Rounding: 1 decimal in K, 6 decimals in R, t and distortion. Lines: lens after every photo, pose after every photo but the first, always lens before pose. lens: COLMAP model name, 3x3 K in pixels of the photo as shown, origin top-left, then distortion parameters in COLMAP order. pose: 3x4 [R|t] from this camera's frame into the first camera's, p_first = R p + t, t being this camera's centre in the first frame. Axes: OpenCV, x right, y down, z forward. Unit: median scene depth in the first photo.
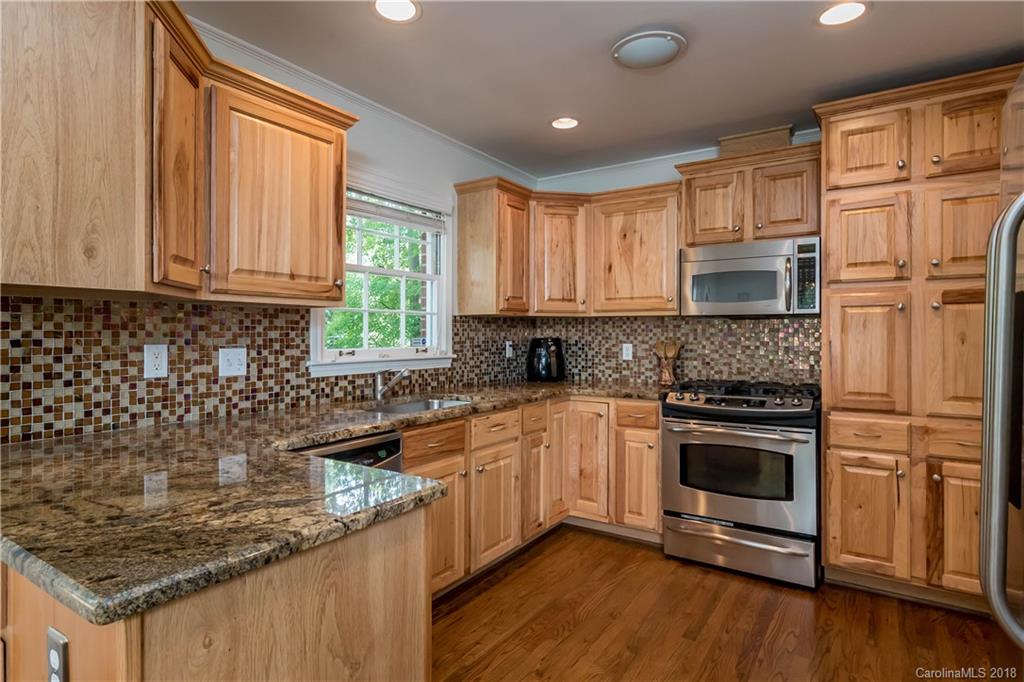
lens RADIAL K [[550.3, 0, 504.7], [0, 550.3, 335.2], [0, 0, 1]] dist [-0.000883, -0.000870]
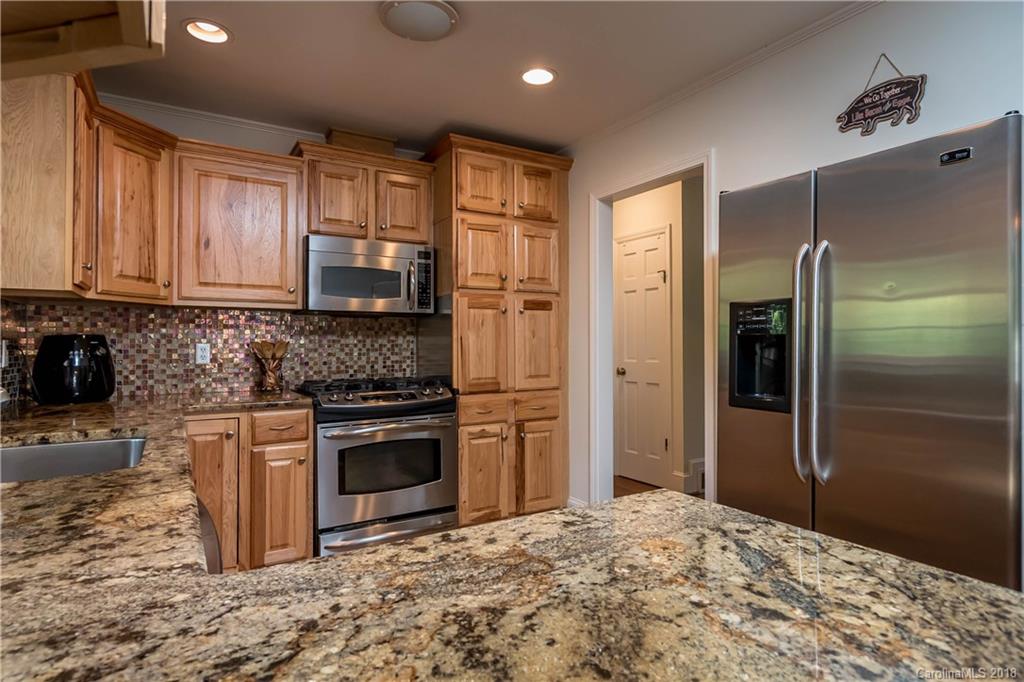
lens RADIAL K [[550.3, 0, 507.8], [0, 550.3, 339.0], [0, 0, 1]] dist [-0.000883, -0.000870]
pose [[0.415577, 0.005128, 0.909544, -0.465545], [0.005098, 0.999955, -0.007967, 0.027204], [-0.909544, 0.007948, 0.415532, 0.436007]]
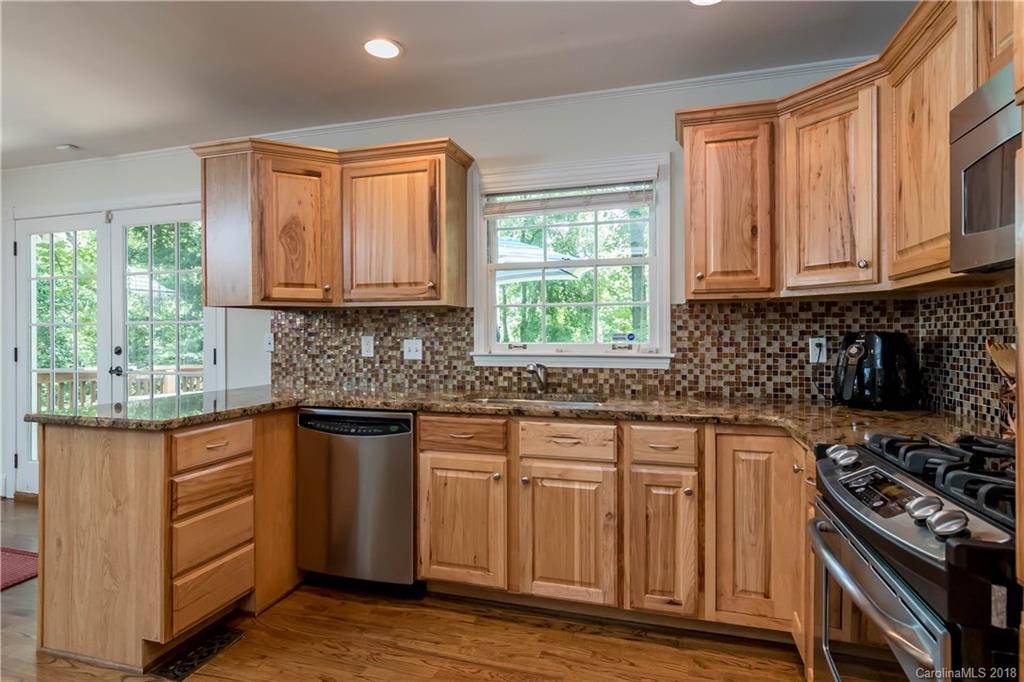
lens RADIAL K [[550.3, 0, 494.6], [0, 550.3, 338.8], [0, 0, 1]] dist [-0.000883, -0.000870]
pose [[0.288218, 0.002063, -0.957563, 0.800926], [-0.001557, 0.999997, 0.001686, 0.017526], [0.957564, 0.001005, 0.288220, 0.716589]]
